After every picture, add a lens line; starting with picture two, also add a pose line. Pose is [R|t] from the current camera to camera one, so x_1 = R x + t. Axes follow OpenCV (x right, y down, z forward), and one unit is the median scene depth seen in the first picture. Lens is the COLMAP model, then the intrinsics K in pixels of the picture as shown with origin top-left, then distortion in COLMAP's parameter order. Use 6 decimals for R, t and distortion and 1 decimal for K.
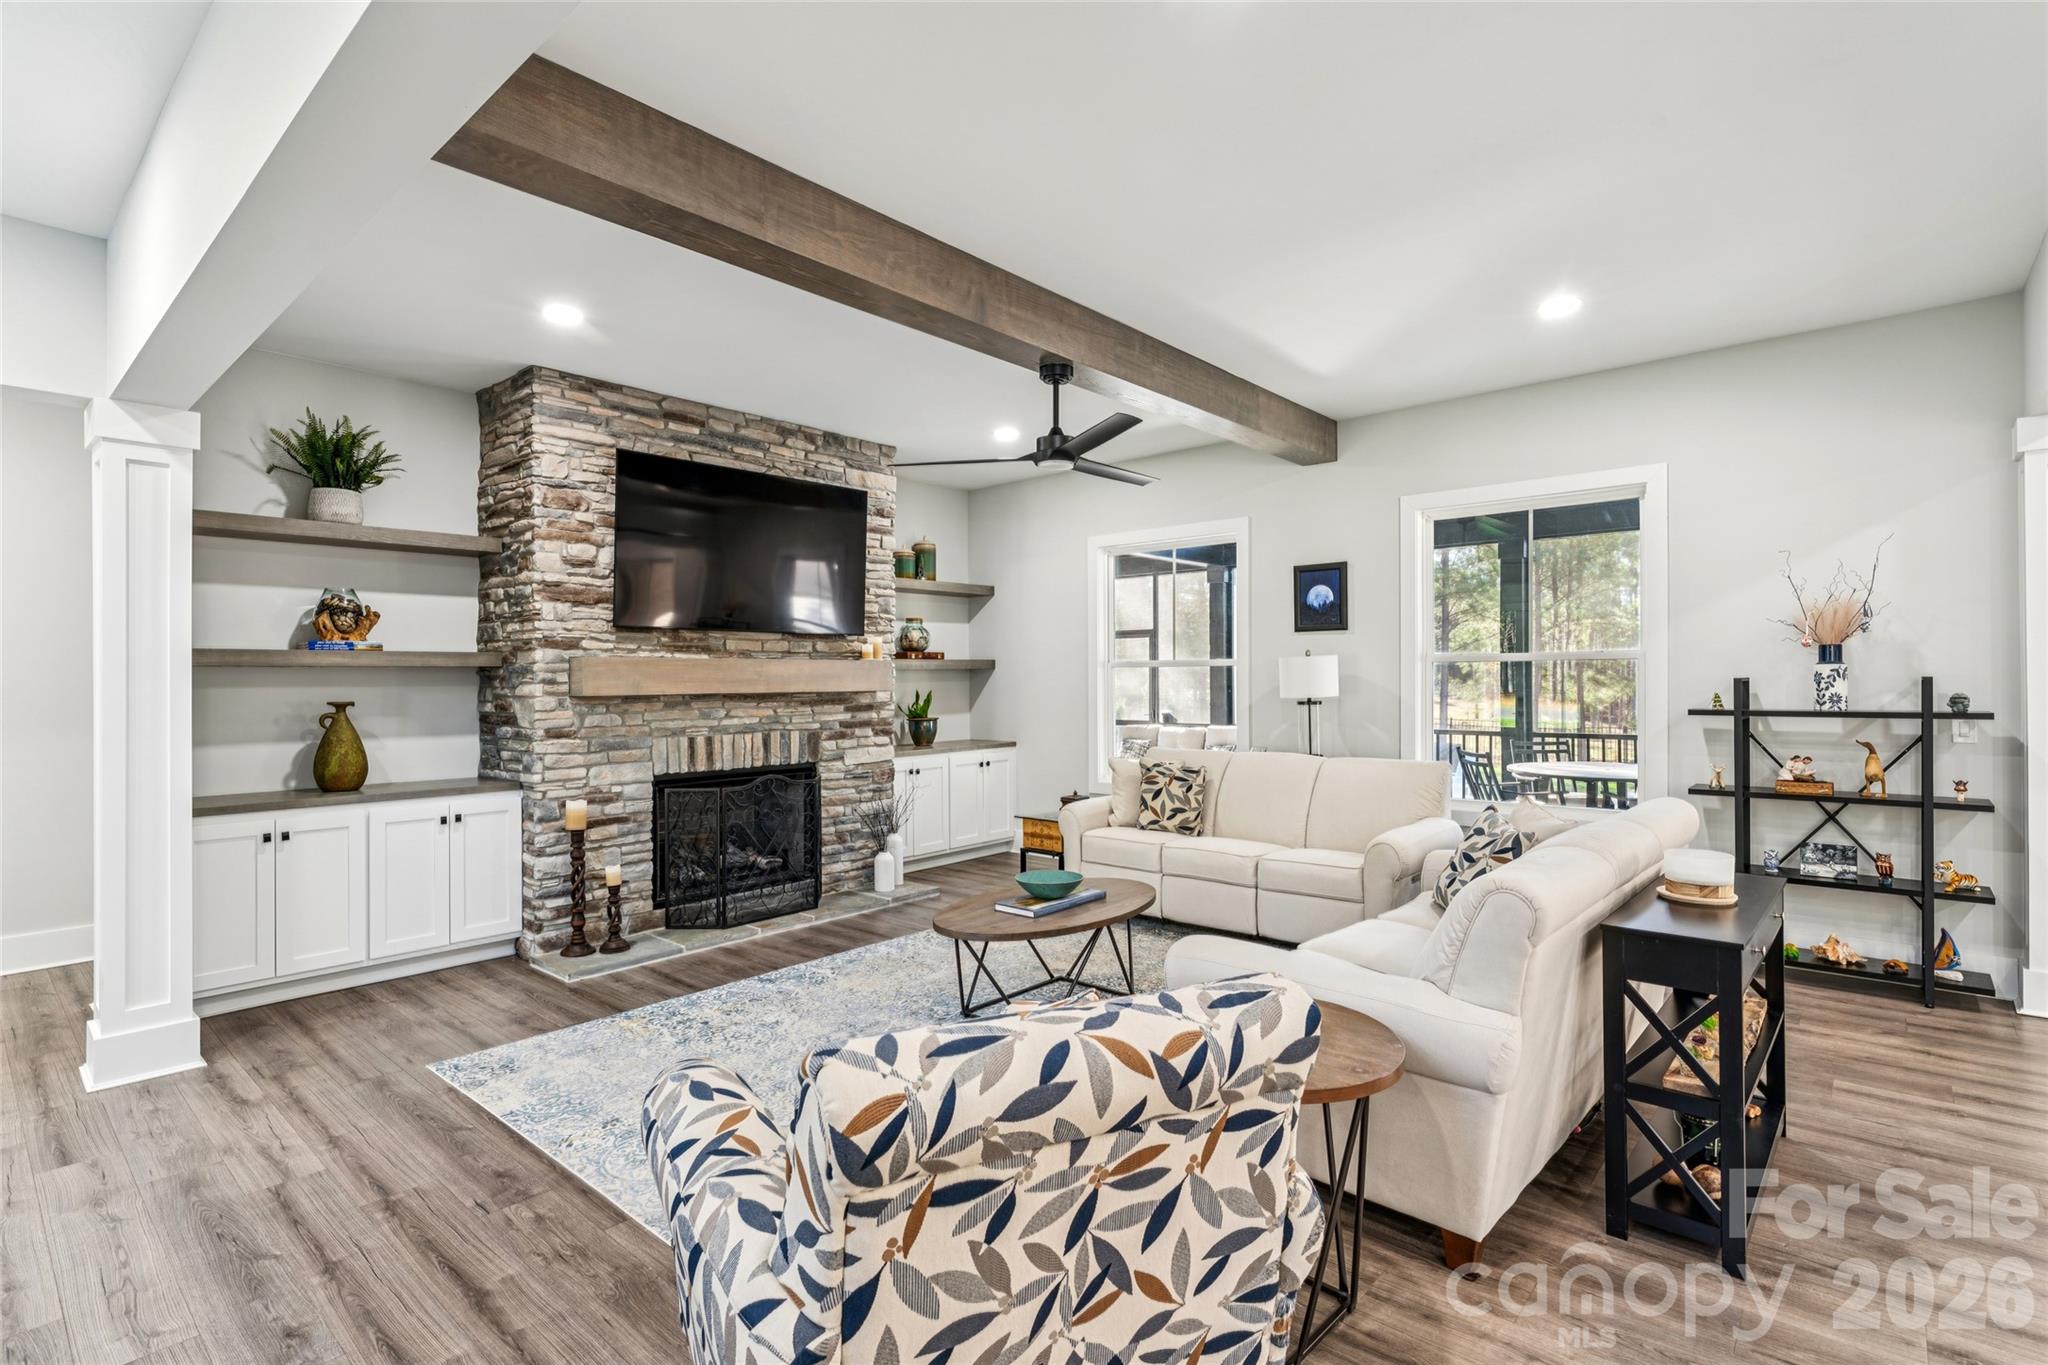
lens RADIAL K [[966.3, 0, 1015.7], [0, 966.3, 679.5], [0, 0, 1]] dist [0.000420, -0.000297]
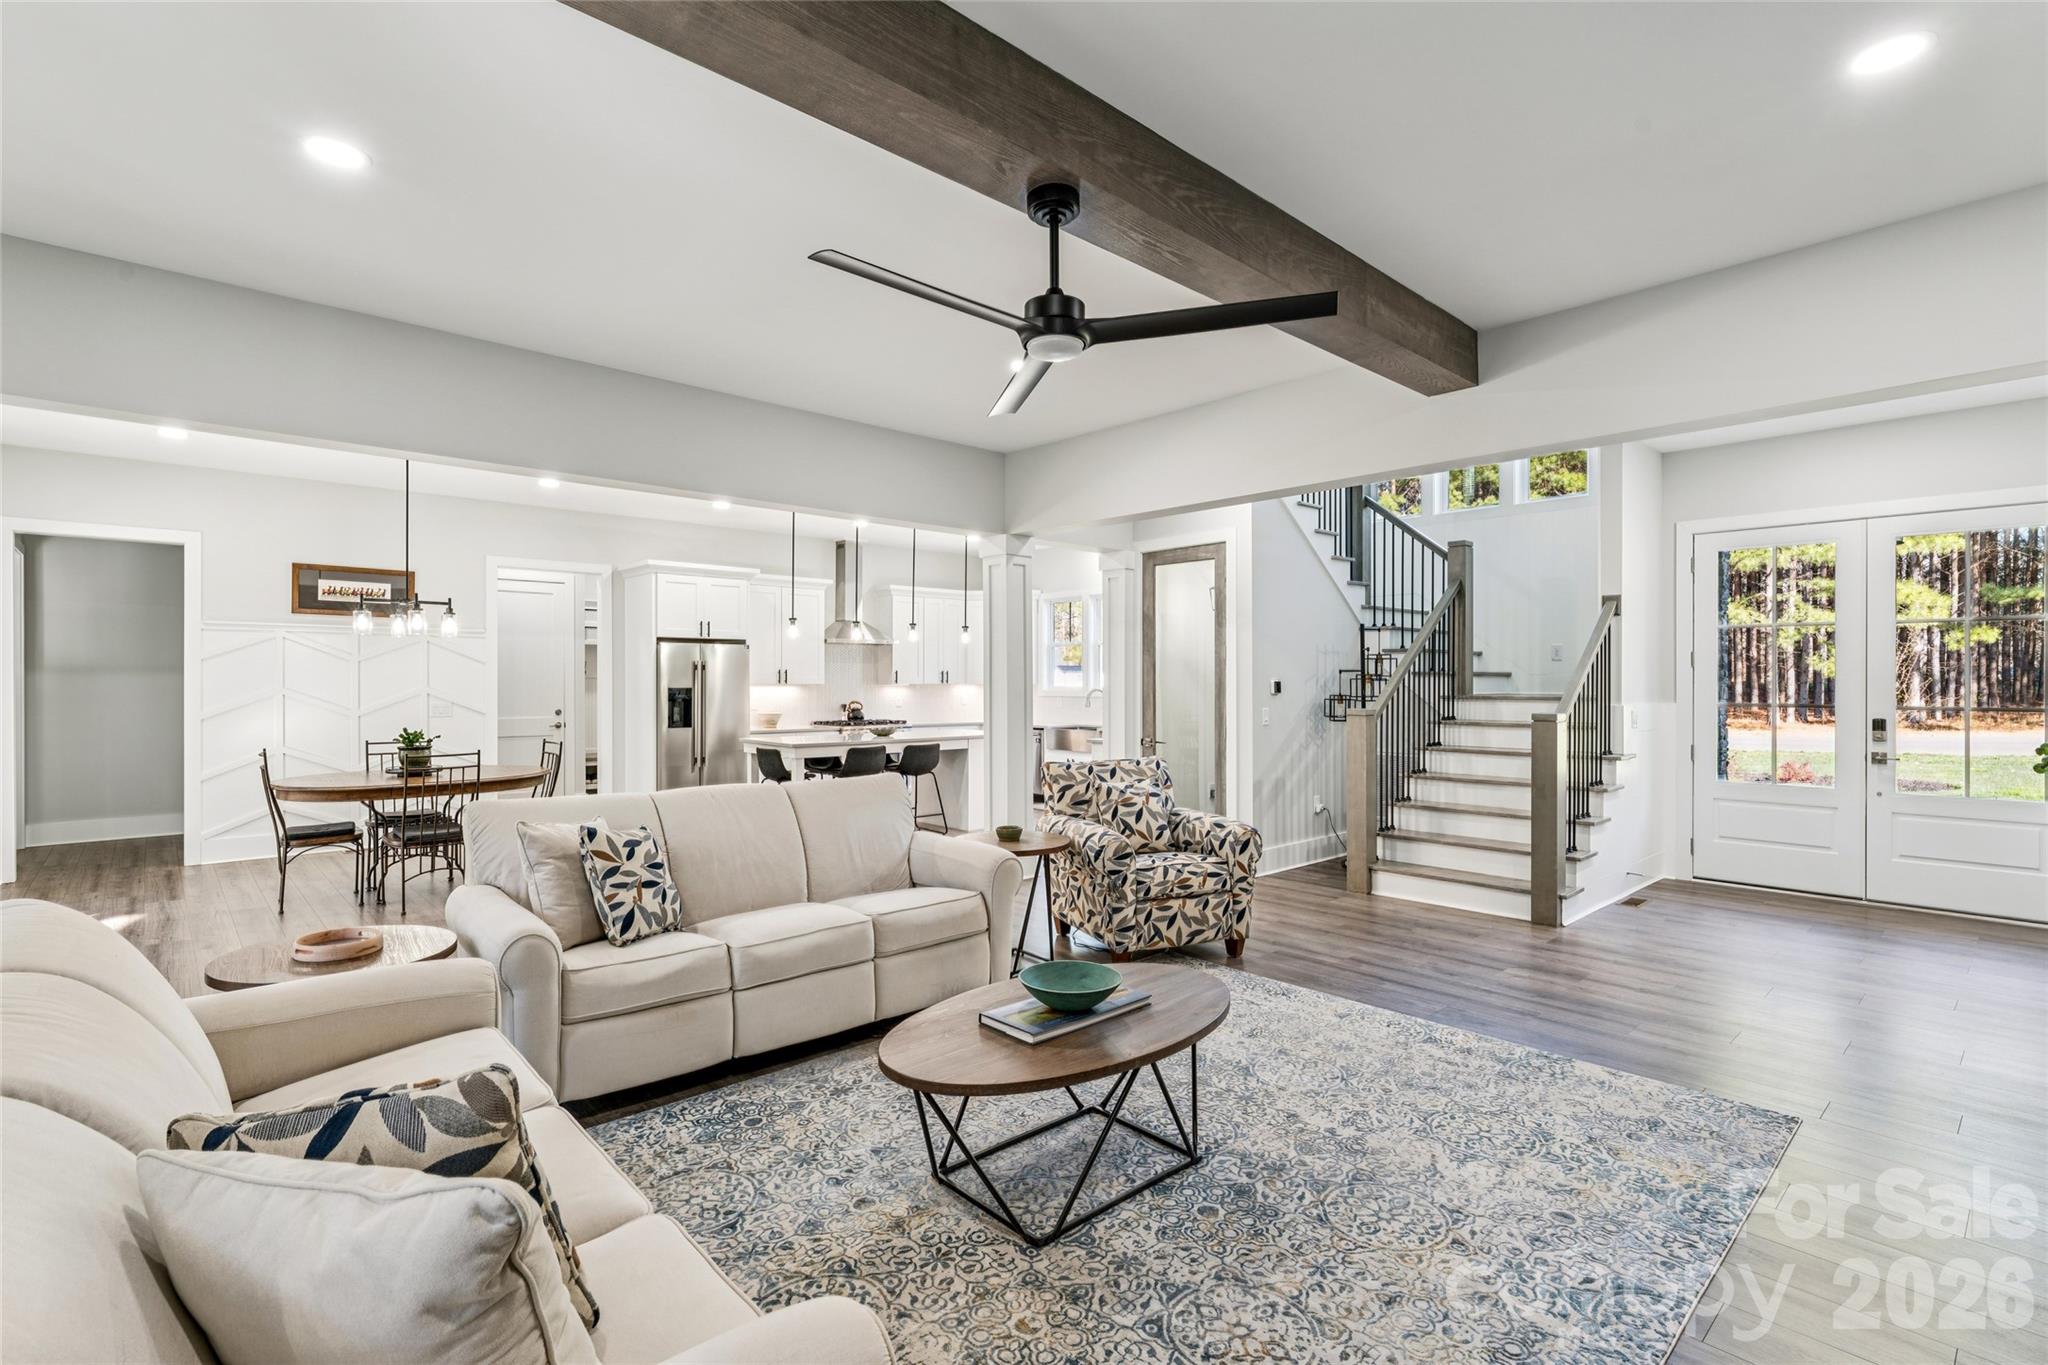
lens RADIAL K [[966.3, 0, 1024.0], [0, 966.3, 677.2], [0, 0, 1]] dist [0.000420, -0.000297]
pose [[-0.994764, 0.006581, 0.101991, -0.001634], [0.006122, 0.999970, -0.004820, -0.000423], [-0.102020, -0.004171, -0.994774, 1.361488]]
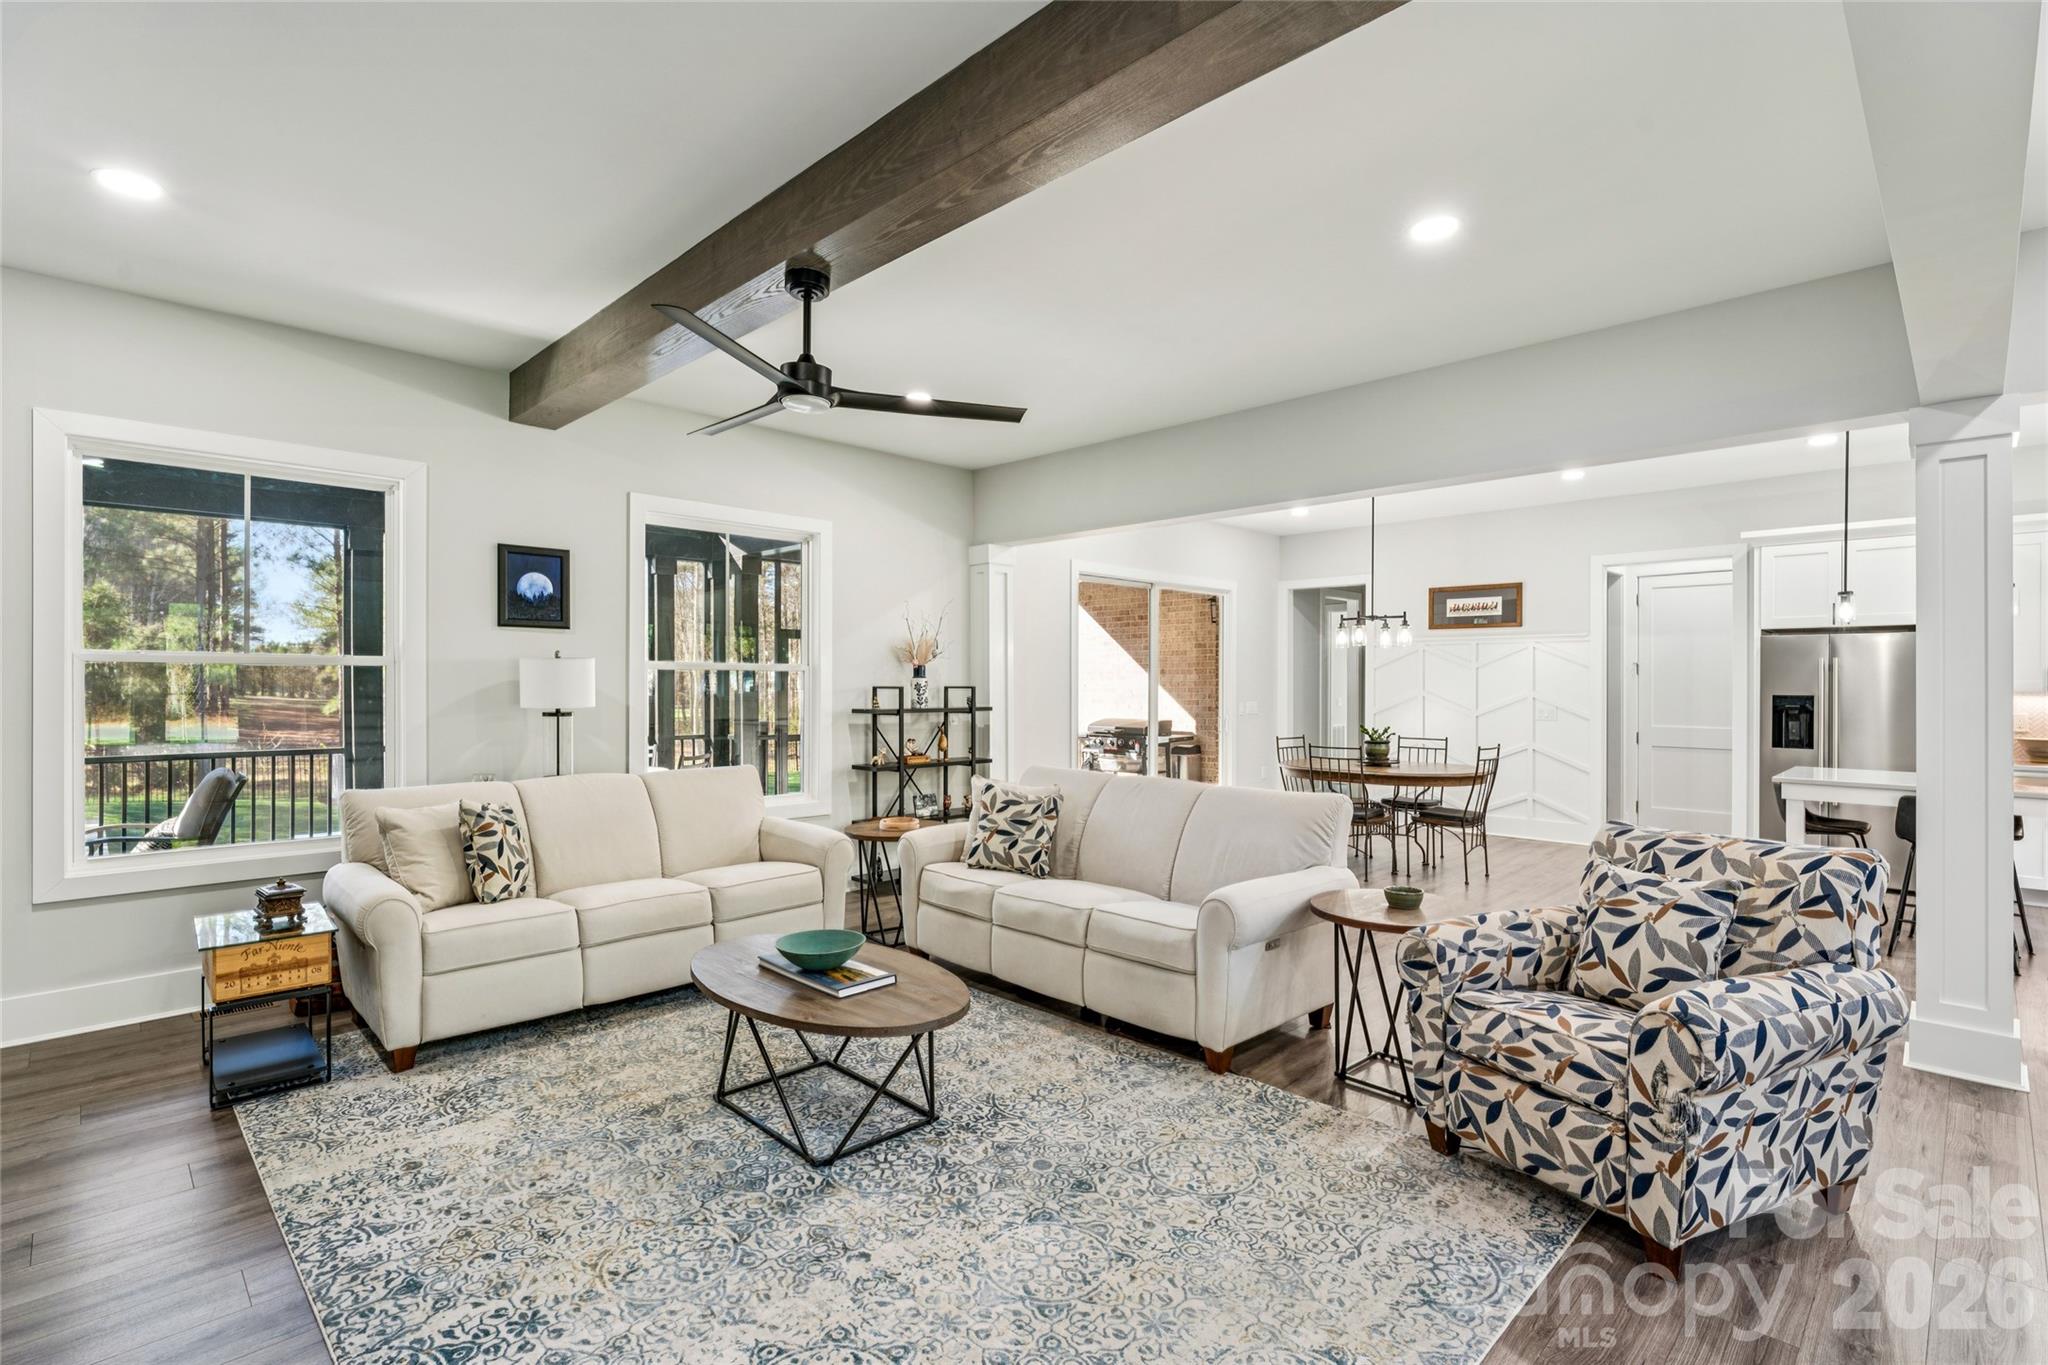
lens RADIAL K [[966.3, 0, 1017.2], [0, 966.3, 684.5], [0, 0, 1]] dist [0.000420, -0.000297]
pose [[0.074016, 0.006264, 0.997237, -0.587530], [-0.002896, 0.999977, -0.006067, 0.003123], [-0.997253, -0.002439, 0.074032, 0.642500]]
